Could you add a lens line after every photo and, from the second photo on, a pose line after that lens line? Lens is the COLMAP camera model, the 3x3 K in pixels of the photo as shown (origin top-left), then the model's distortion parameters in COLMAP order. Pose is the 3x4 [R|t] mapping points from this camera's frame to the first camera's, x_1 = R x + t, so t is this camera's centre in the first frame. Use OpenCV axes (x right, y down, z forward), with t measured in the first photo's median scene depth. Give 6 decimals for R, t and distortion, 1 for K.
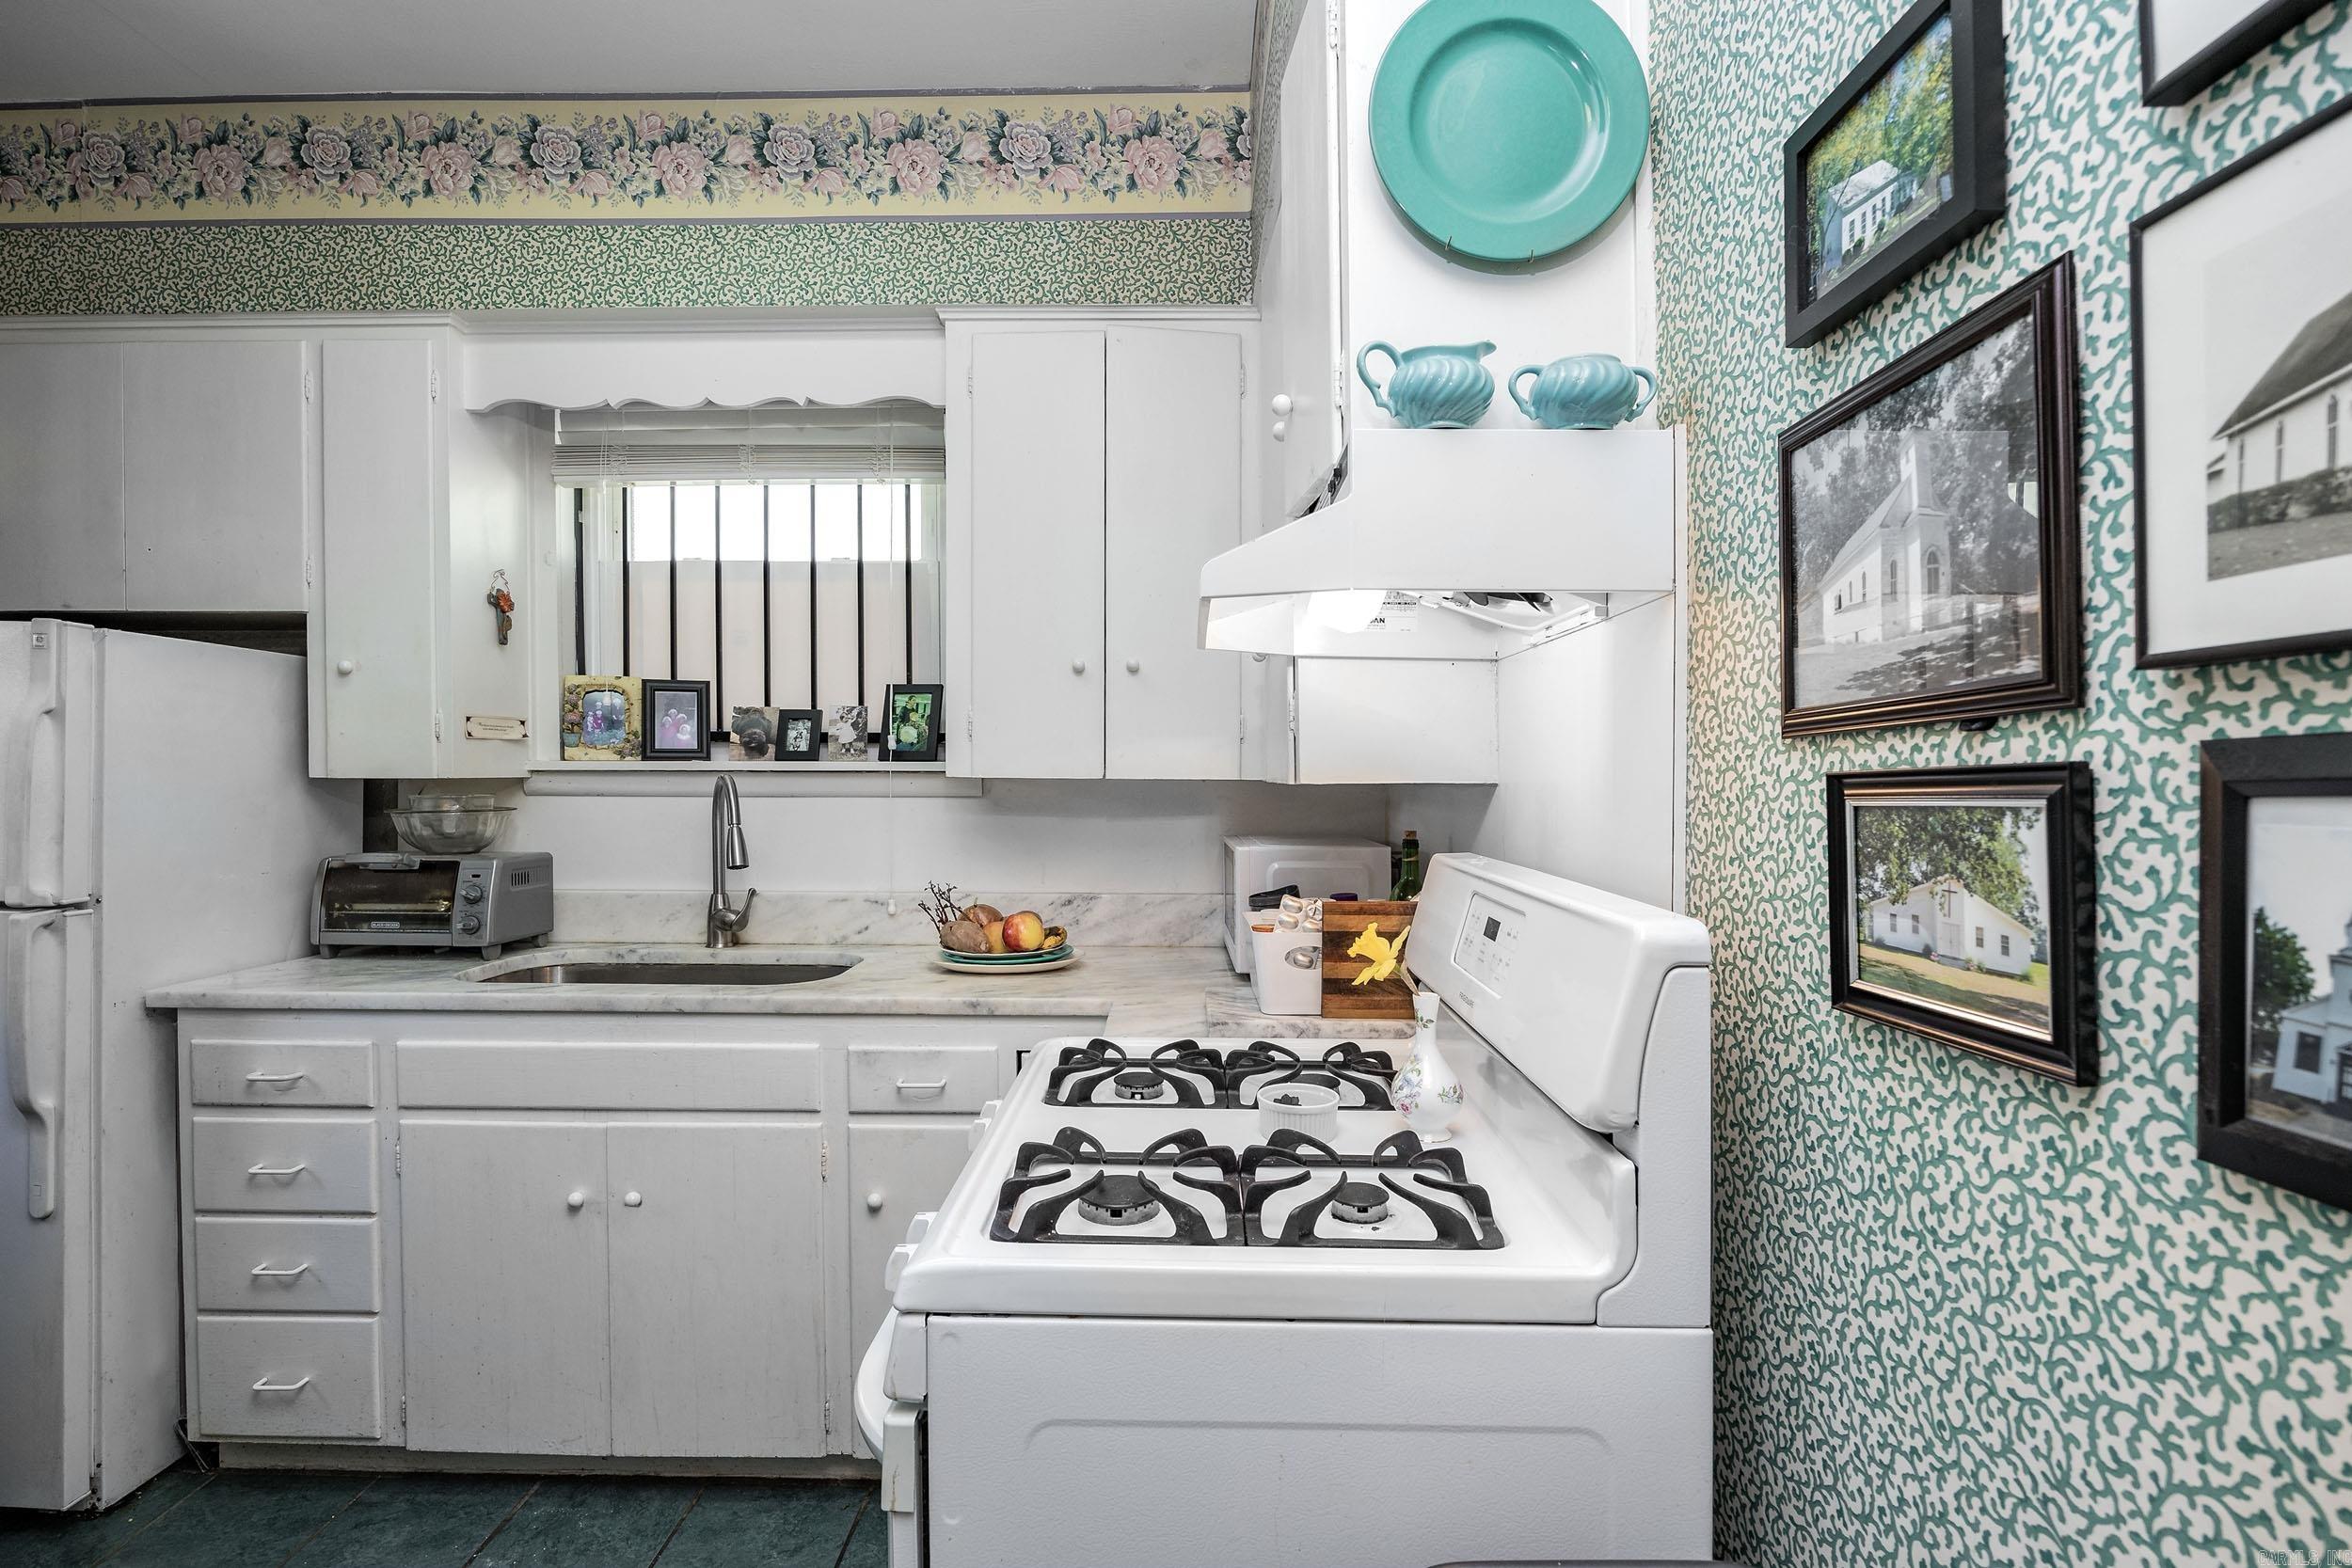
lens RADIAL K [[1118.2, 0, 1173.8], [0, 1118.2, 840.3], [0, 0, 1]] dist [-0.016030, 0.001010]
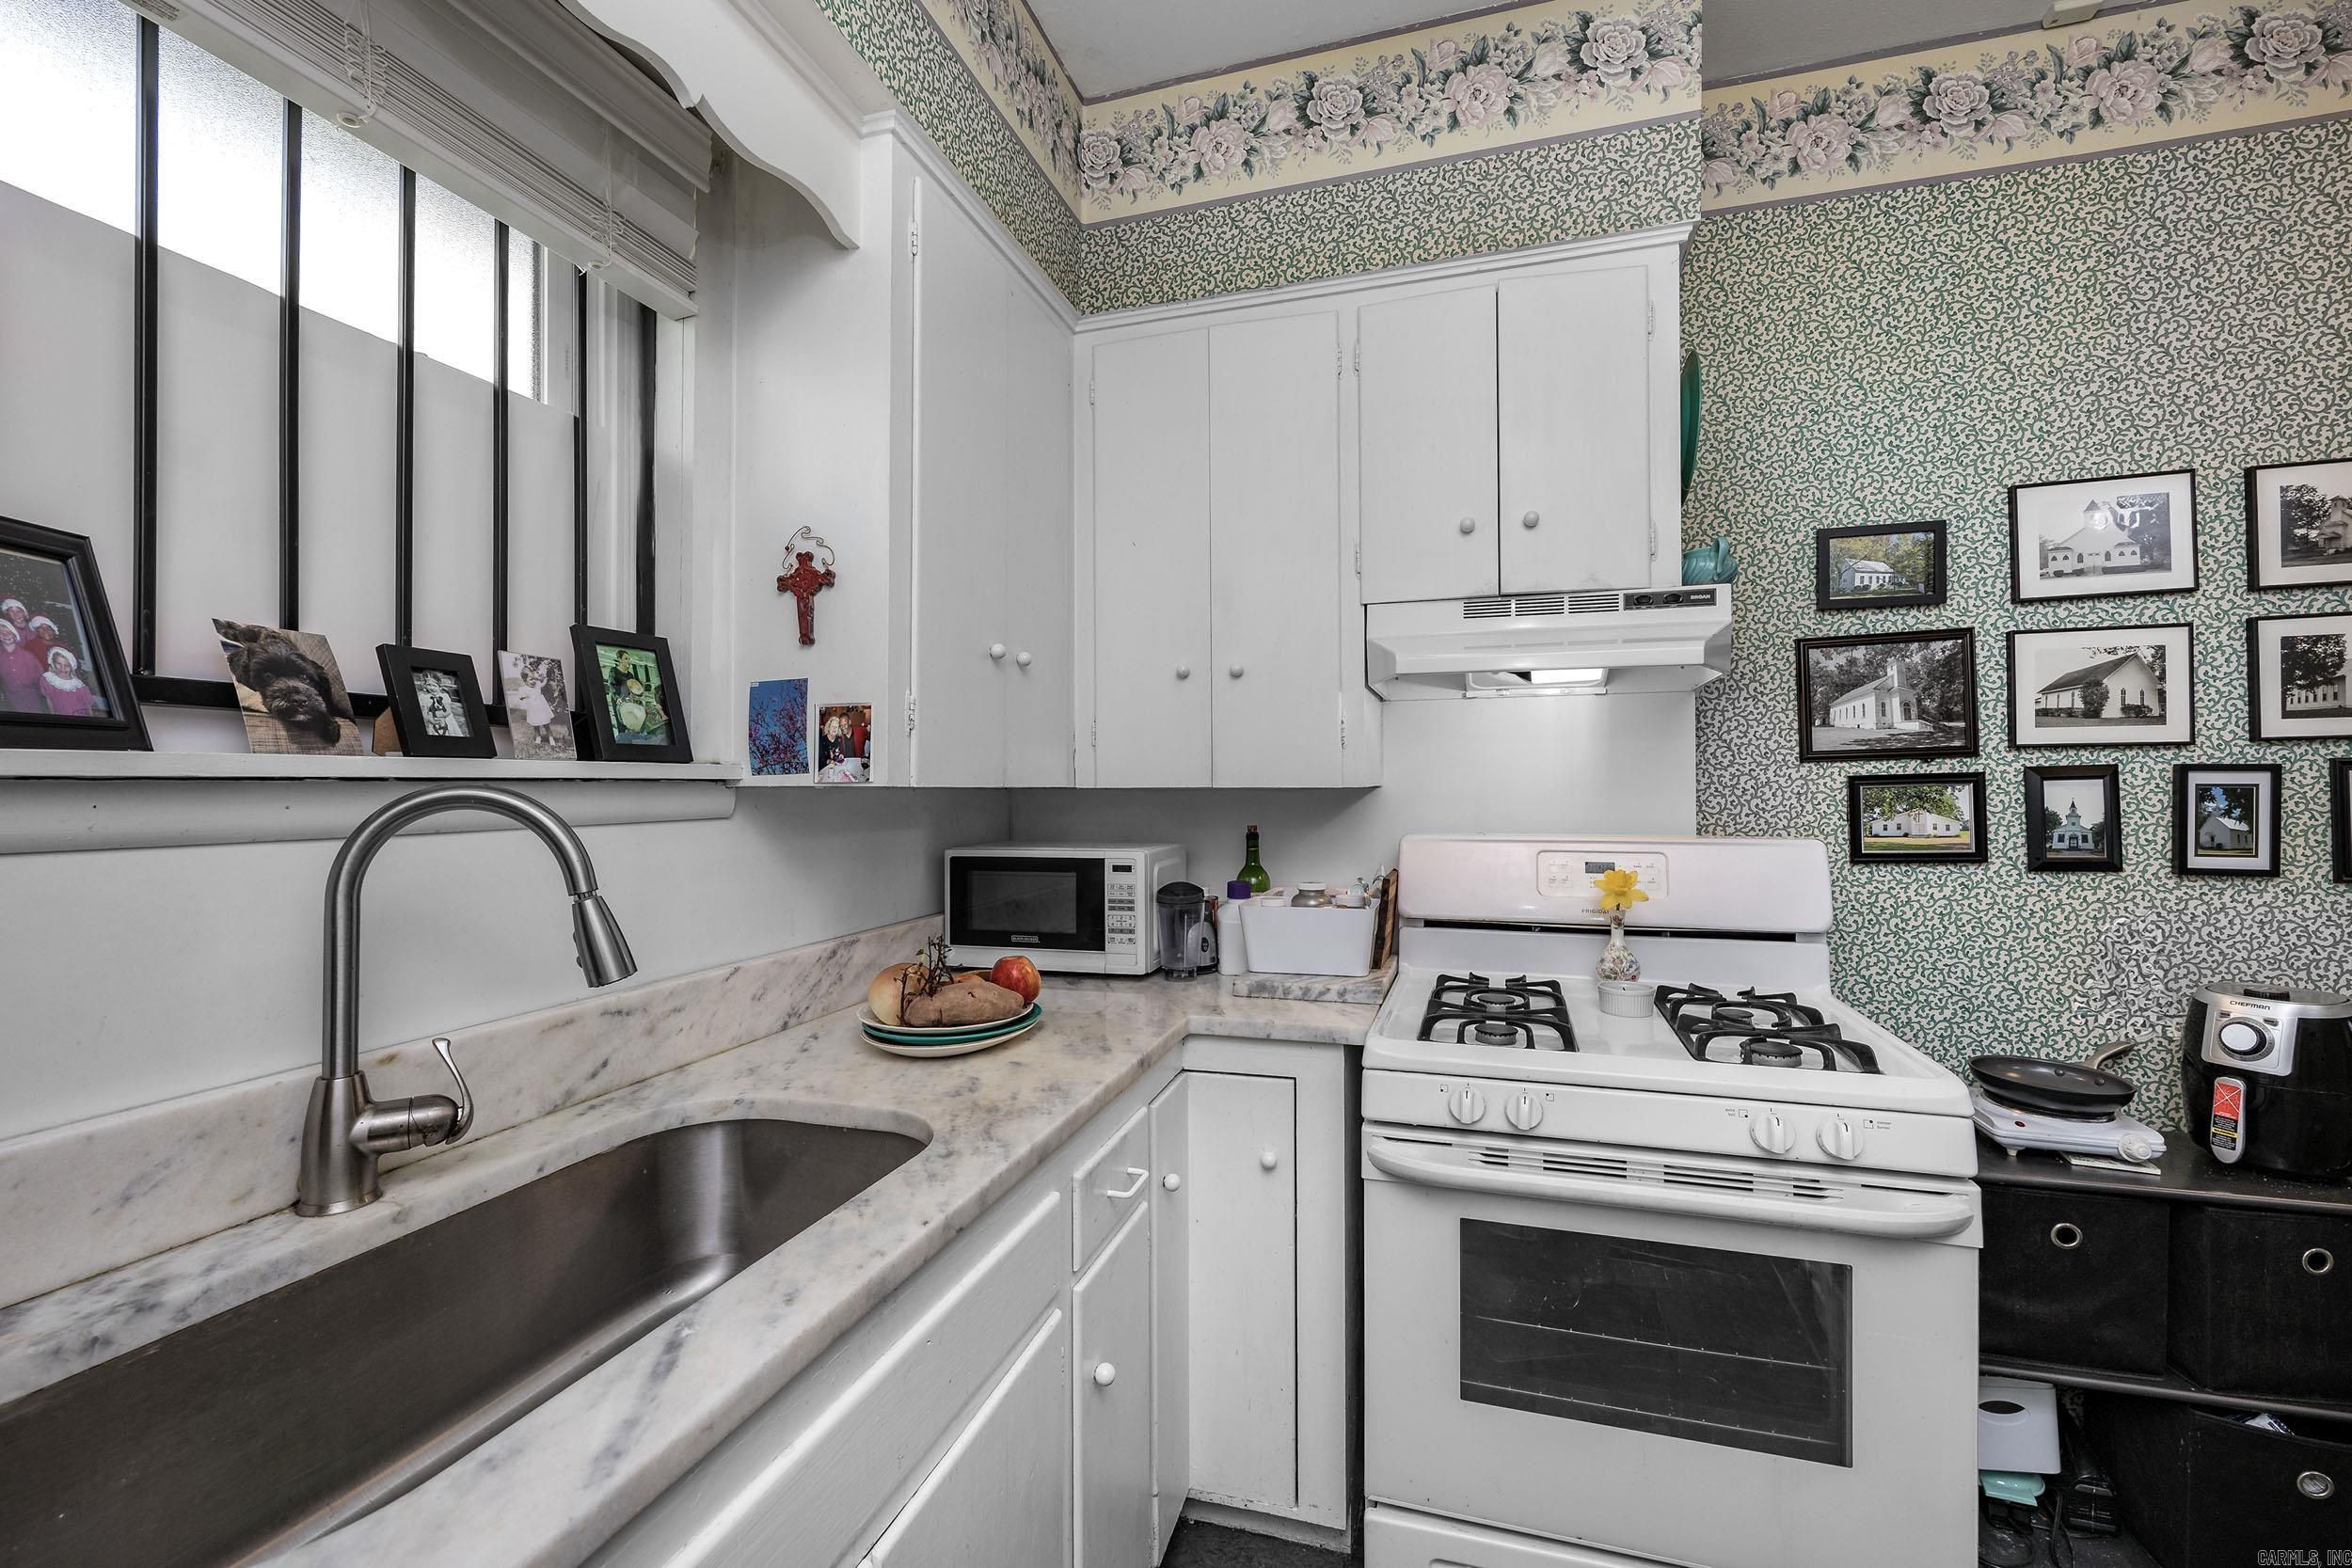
lens RADIAL K [[991.4, 0, 1179.9], [0, 991.4, 809.2], [0, 0, 1]] dist [-0.001578, 0.000034]
pose [[0.272467, -0.031516, 0.961649, -0.776150], [0.062720, 0.997919, 0.014935, -0.042050], [-0.960119, 0.056246, 0.273877, 0.686276]]
